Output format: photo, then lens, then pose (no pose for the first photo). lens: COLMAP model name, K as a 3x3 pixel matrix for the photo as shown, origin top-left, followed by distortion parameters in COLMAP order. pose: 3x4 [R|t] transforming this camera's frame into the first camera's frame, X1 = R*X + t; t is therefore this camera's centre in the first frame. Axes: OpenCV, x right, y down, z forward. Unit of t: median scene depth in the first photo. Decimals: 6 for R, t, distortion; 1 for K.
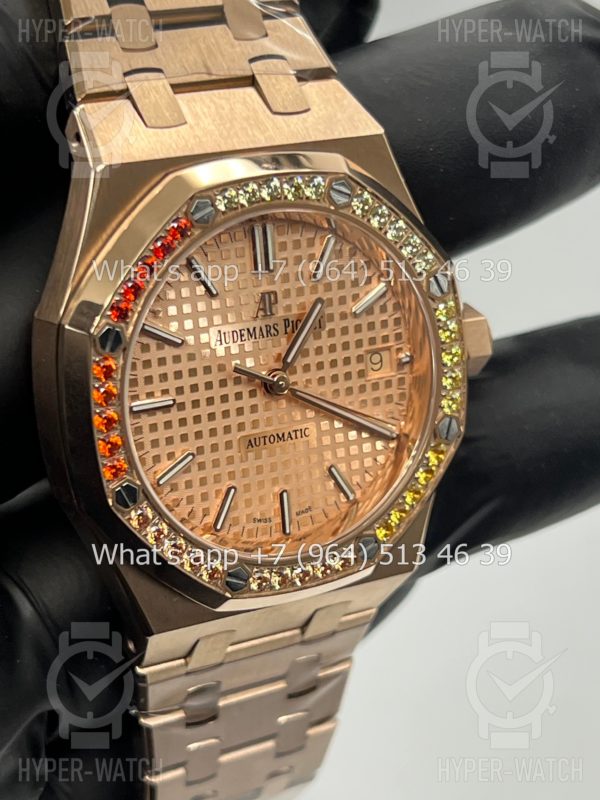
lens RADIAL K [[1882.1, 0, 296.3], [0, 1882.1, 413.1], [0, 0, 1]] dist [0.267428, 0.000000]
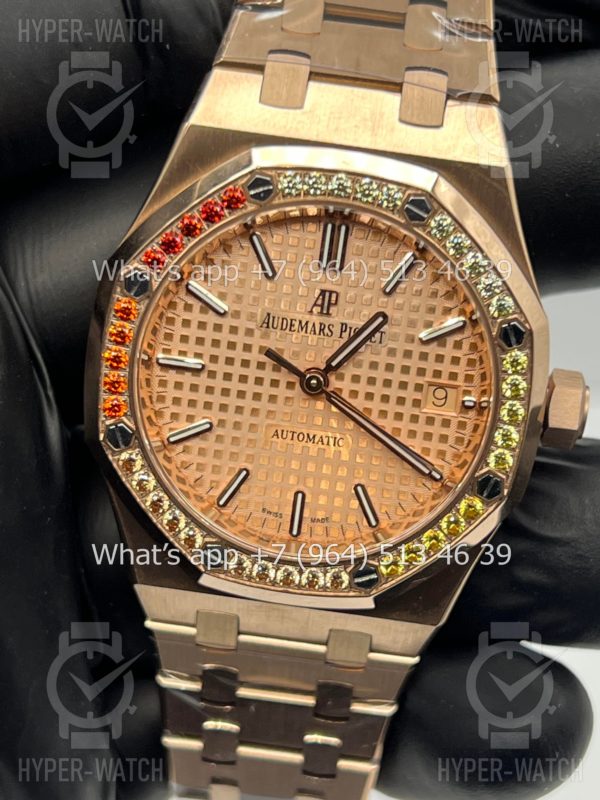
lens RADIAL K [[1882.1, 0, 307.9], [0, 1882.1, 414.4], [0, 0, 1]] dist [0.267428, 0.000000]
pose [[0.833624, 0.275208, -0.478886, 0.465540], [-0.301050, 0.953311, 0.023798, -0.022305], [0.463076, 0.124330, 0.877555, 0.134374]]
